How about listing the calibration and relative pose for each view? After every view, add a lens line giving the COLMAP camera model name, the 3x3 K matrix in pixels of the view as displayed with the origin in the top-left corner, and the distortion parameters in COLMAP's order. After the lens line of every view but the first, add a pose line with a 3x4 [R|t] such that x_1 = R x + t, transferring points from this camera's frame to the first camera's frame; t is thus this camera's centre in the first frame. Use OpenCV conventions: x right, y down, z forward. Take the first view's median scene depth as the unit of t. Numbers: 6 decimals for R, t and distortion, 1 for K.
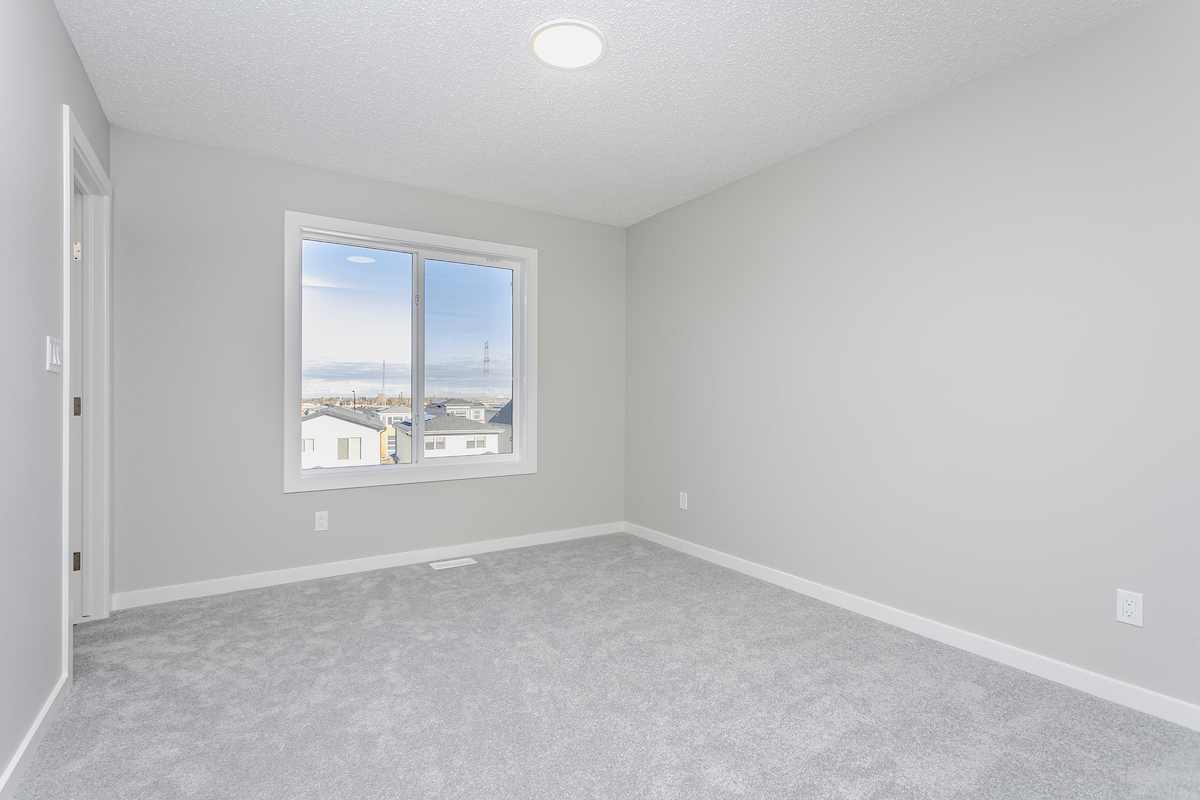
lens RADIAL K [[574.8, 0, 600.0], [0, 574.8, 400.0], [0, 0, 1]] dist [-0.002768, 0.000128]
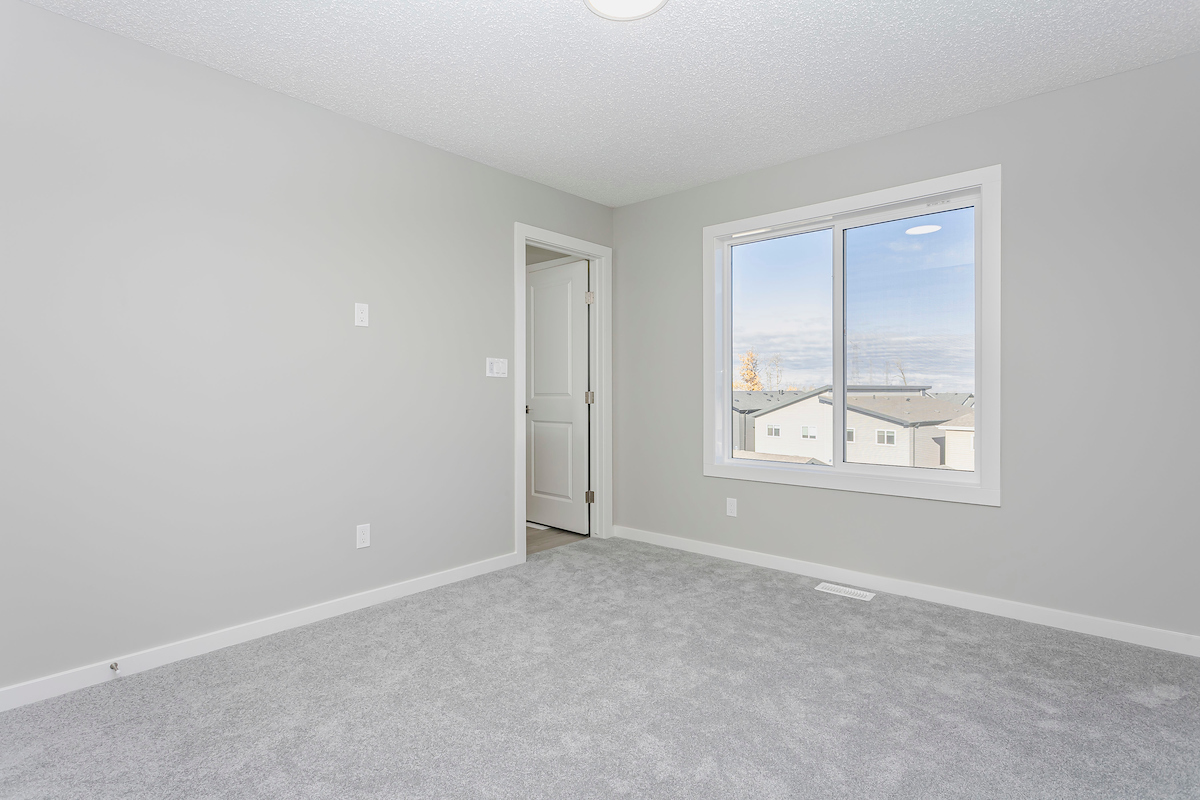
lens RADIAL K [[606.6, 0, 600.0], [0, 606.6, 400.0], [0, 0, 1]] dist [-0.000277, 0.000005]
pose [[0.256755, 0.012351, -0.966398, 0.560461], [-0.004957, 0.999922, 0.011462, -0.001119], [0.966464, 0.001847, 0.256796, 0.486403]]
